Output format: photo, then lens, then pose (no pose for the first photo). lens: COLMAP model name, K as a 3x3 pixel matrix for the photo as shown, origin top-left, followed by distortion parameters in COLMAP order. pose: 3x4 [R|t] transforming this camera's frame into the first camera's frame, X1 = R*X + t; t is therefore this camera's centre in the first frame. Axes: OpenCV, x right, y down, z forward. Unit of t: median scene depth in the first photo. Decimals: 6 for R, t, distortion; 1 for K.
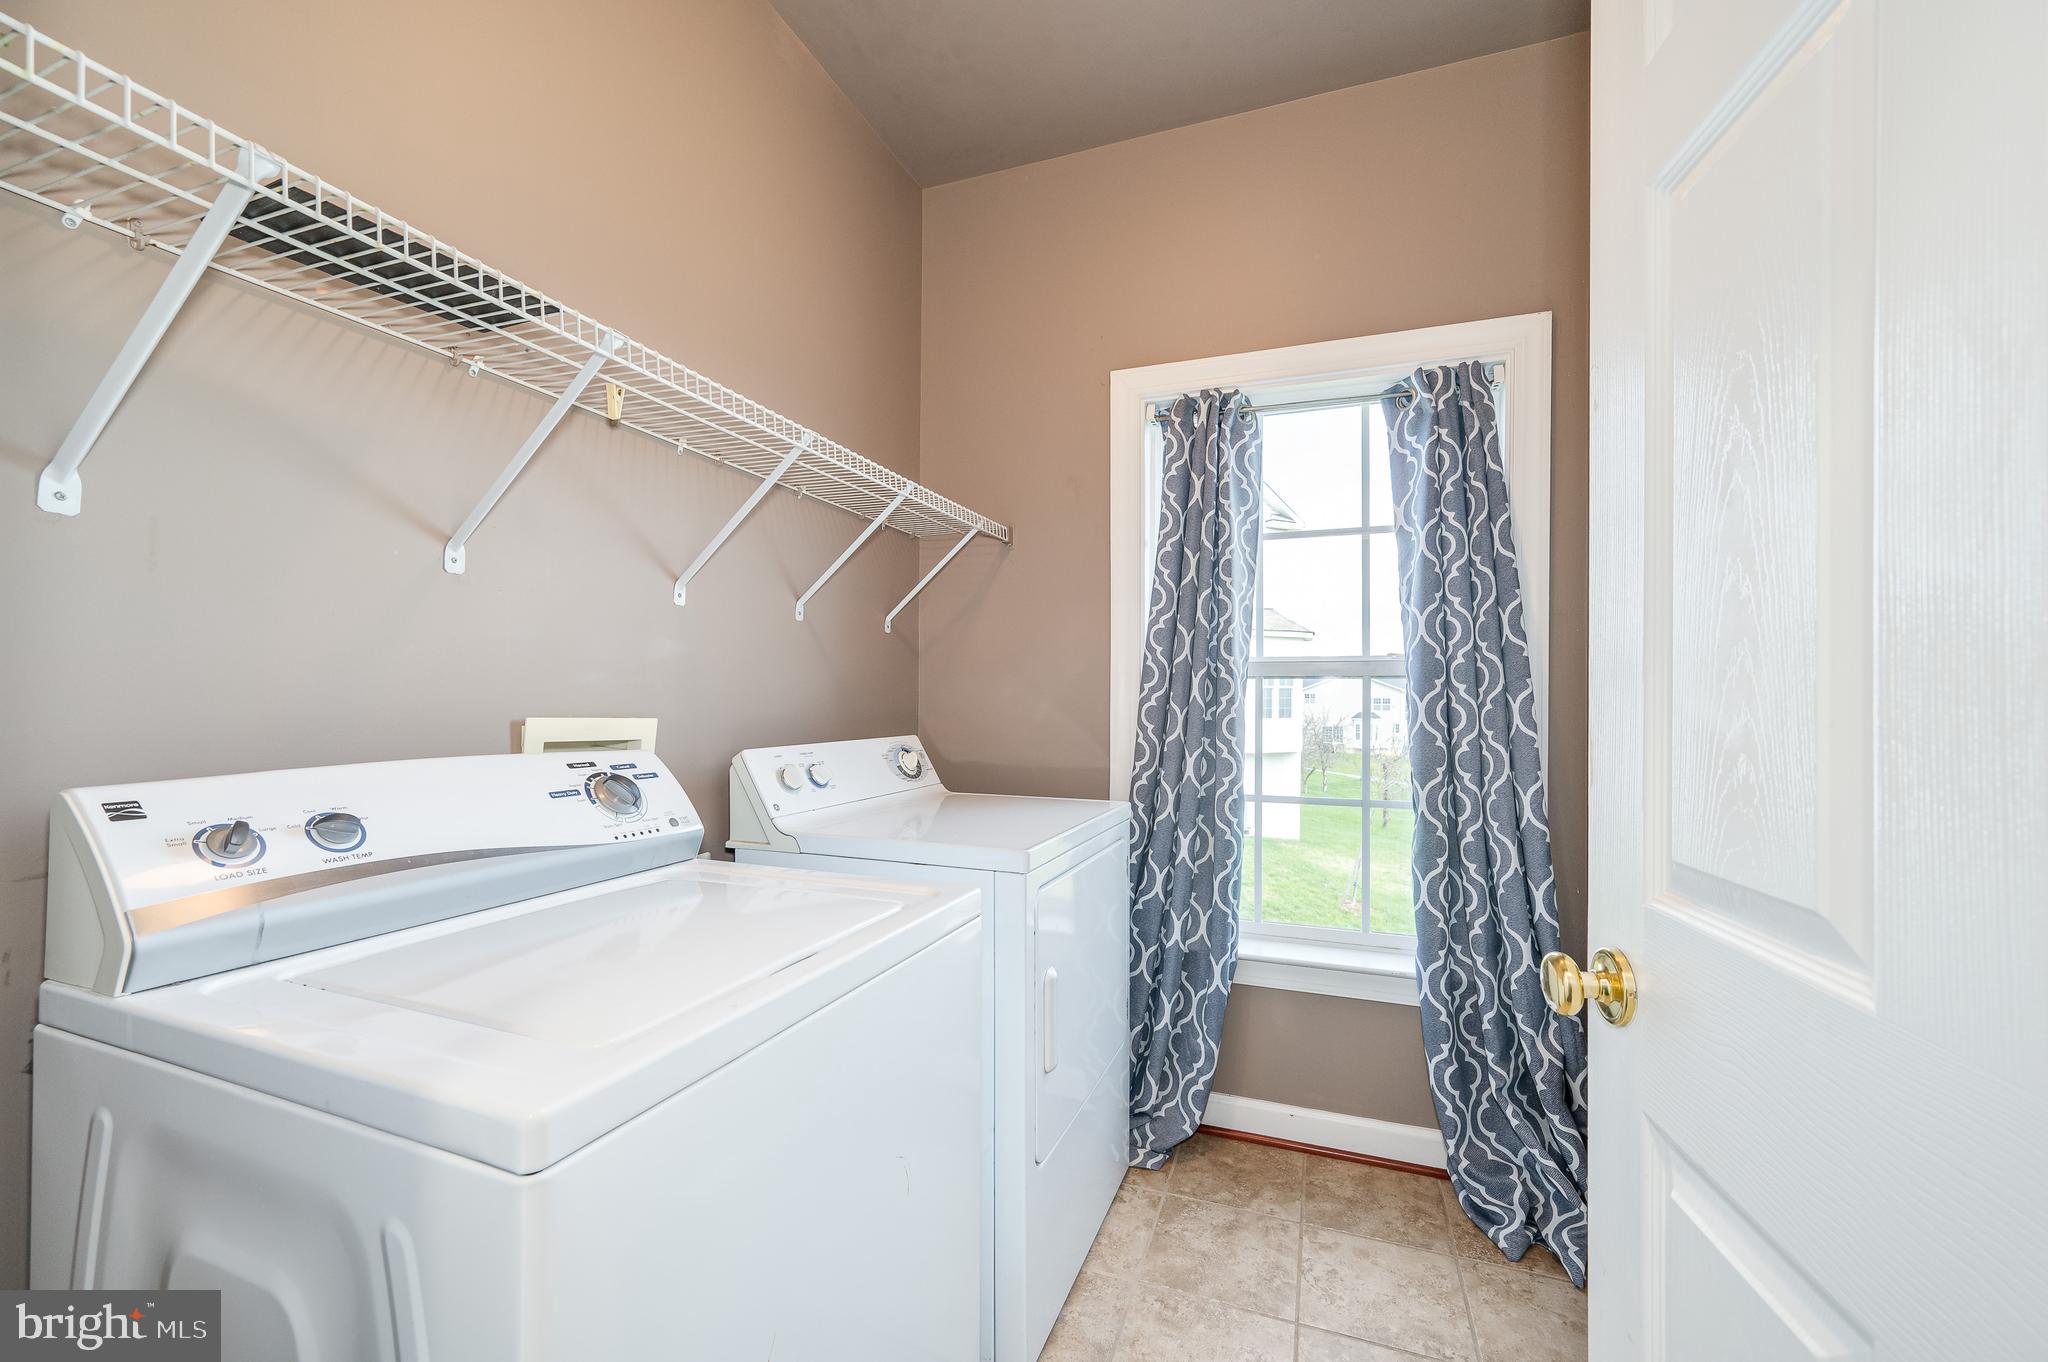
lens RADIAL K [[898.9, 0, 979.7], [0, 898.9, 670.5], [0, 0, 1]] dist [0.004017, 0.000320]
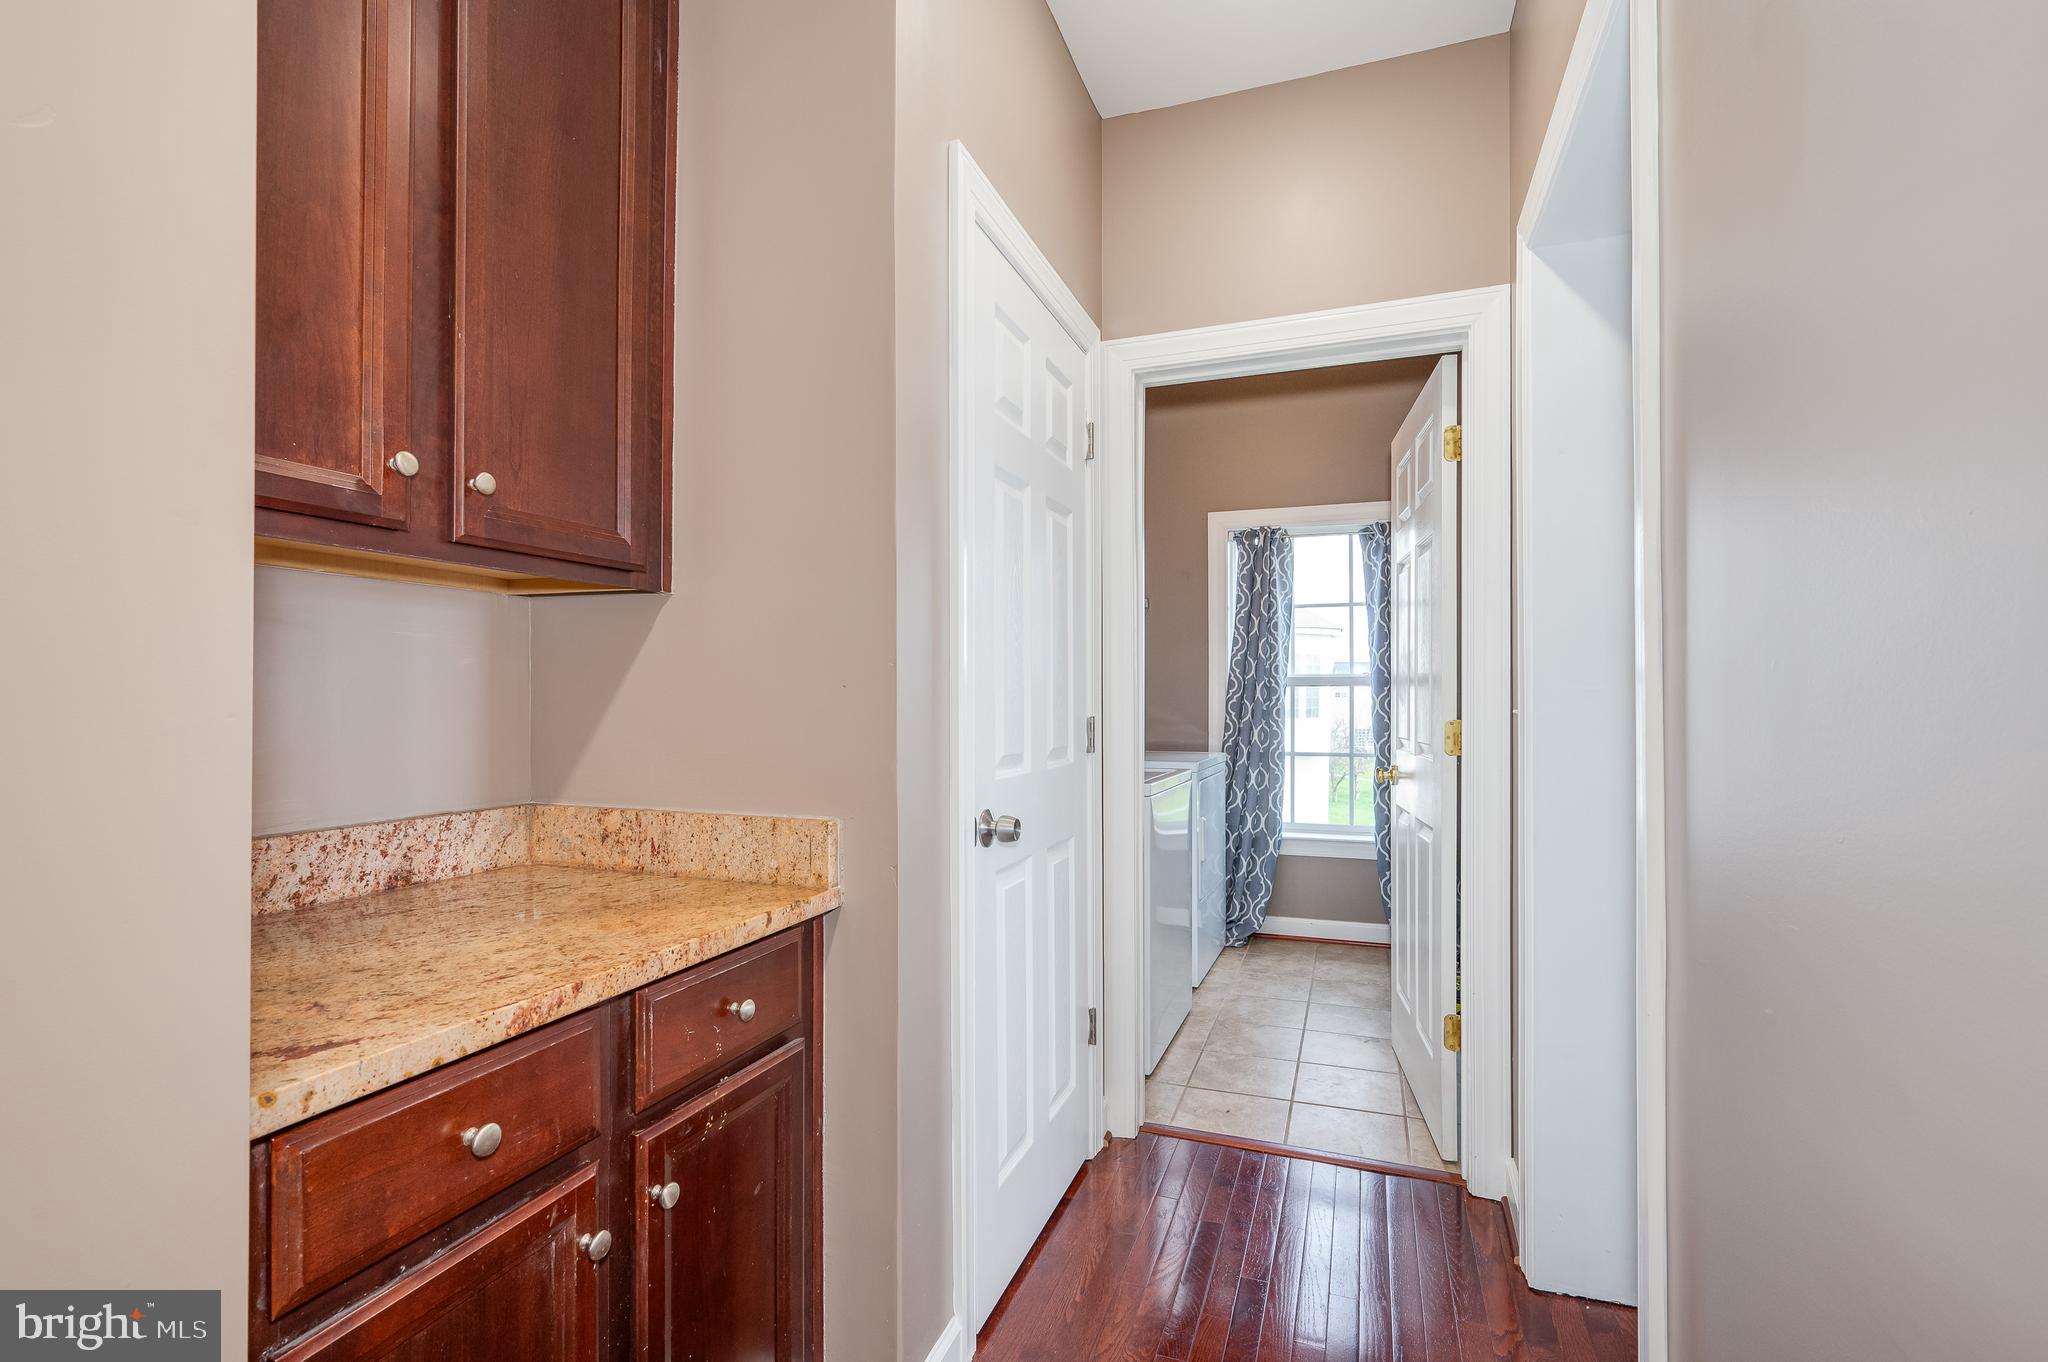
lens RADIAL K [[927.0, 0, 1017.6], [0, 927.0, 679.8], [0, 0, 1]] dist [0.012988, -0.001809]
pose [[0.999788, -0.006036, 0.019667, -0.284253], [0.005872, 0.999948, 0.008389, -0.024203], [-0.019717, -0.008272, 0.999771, -0.870818]]
